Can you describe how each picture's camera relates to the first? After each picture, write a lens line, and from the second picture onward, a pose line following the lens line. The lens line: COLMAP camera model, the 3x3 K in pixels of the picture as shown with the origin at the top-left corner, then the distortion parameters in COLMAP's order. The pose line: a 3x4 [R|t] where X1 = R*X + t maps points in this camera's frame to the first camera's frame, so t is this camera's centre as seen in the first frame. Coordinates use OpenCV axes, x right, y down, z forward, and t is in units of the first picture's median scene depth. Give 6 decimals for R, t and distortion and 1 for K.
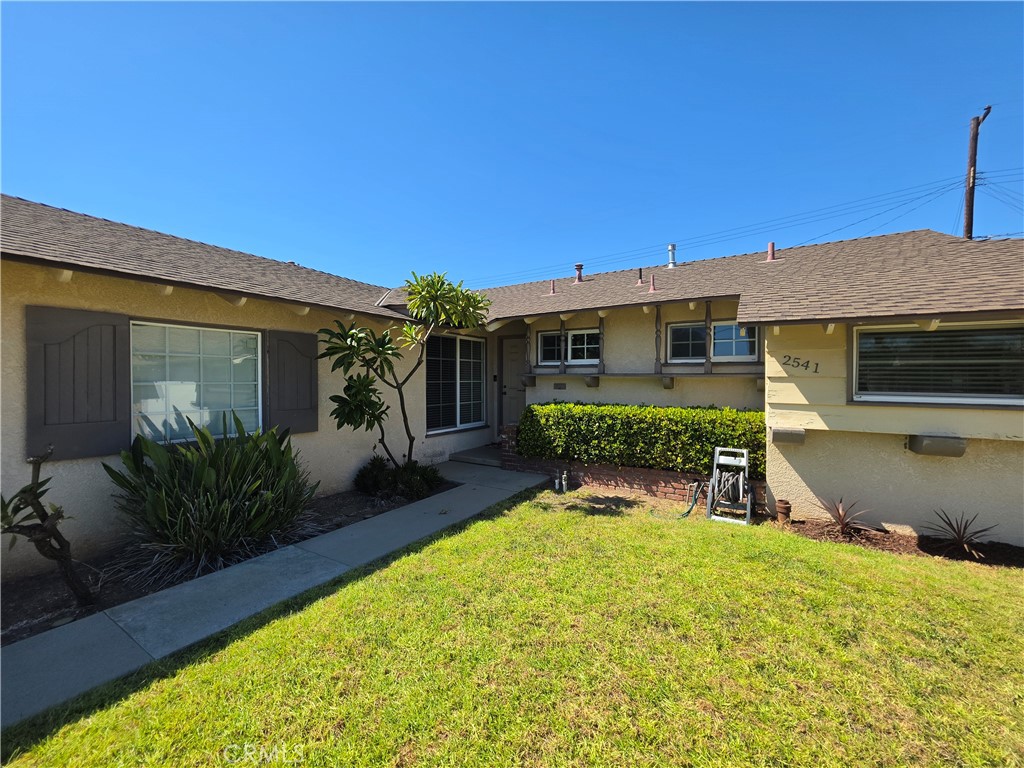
lens RADIAL K [[410.1, 0, 509.1], [0, 410.1, 379.1], [0, 0, 1]] dist [-0.002966, 0.000694]
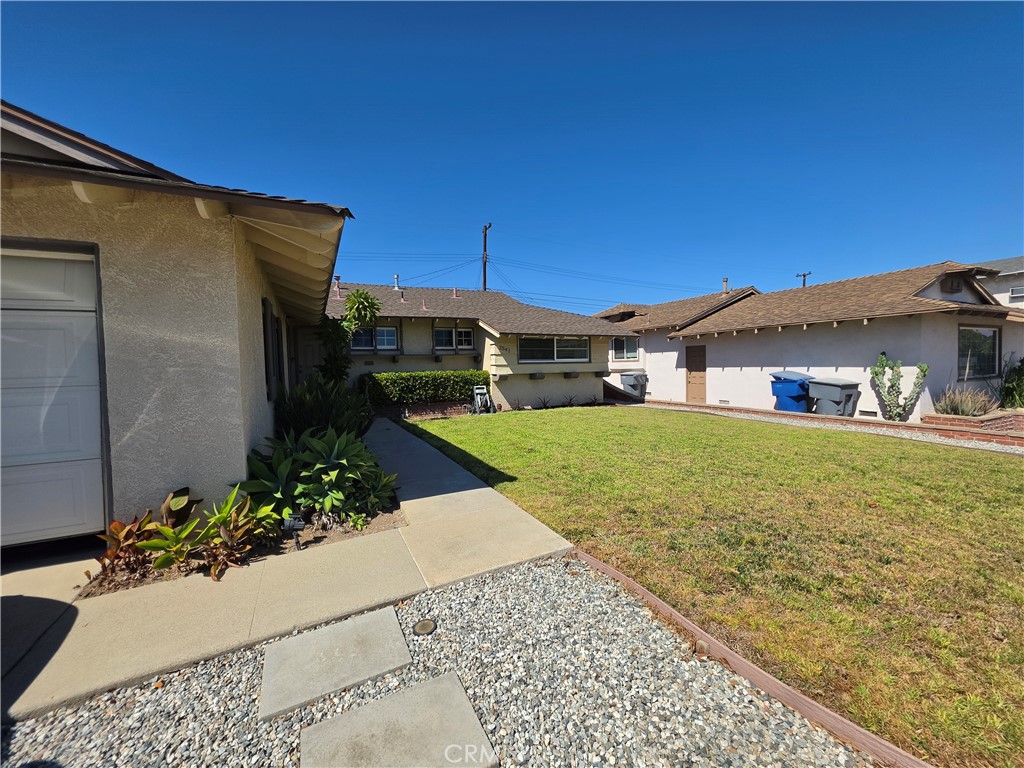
lens RADIAL K [[410.1, 0, 506.5], [0, 410.1, 379.9], [0, 0, 1]] dist [-0.002966, 0.000694]
pose [[0.547631, -0.040844, 0.835722, -1.143309], [0.026046, 0.999156, 0.031764, 0.057900], [-0.836314, 0.004372, 0.548233, -0.343269]]
